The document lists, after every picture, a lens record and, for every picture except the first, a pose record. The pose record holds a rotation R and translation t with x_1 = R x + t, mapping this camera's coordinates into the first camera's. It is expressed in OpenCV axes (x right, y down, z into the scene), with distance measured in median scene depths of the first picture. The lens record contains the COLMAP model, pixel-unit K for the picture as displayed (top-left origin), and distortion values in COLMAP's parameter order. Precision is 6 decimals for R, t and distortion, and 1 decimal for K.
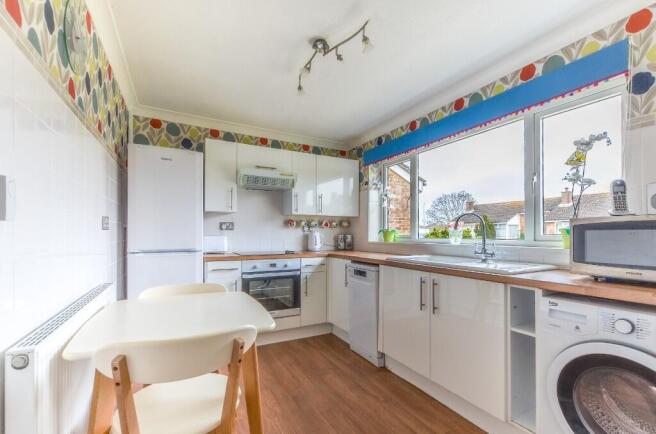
lens RADIAL K [[287.3, 0, 330.3], [0, 287.3, 220.7], [0, 0, 1]] dist [0.000482, 0.000147]
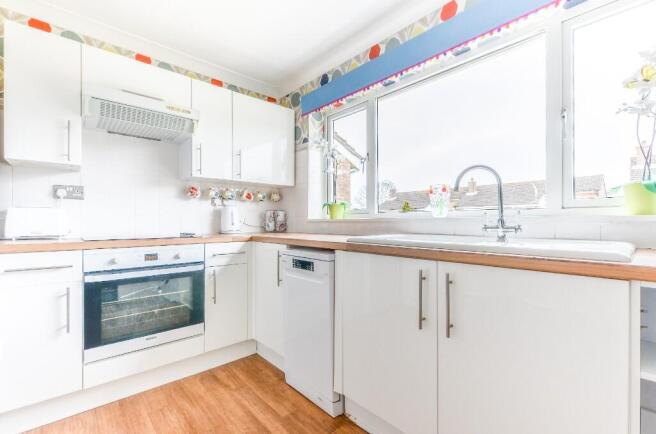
lens RADIAL K [[287.3, 0, 330.3], [0, 287.3, 220.7], [0, 0, 1]] dist [0.000482, 0.000147]
pose [[0.969047, -0.004380, 0.246839, 0.007182], [-0.006718, 0.999004, 0.044102, 0.046435], [-0.246786, -0.044395, 0.968053, 0.301080]]
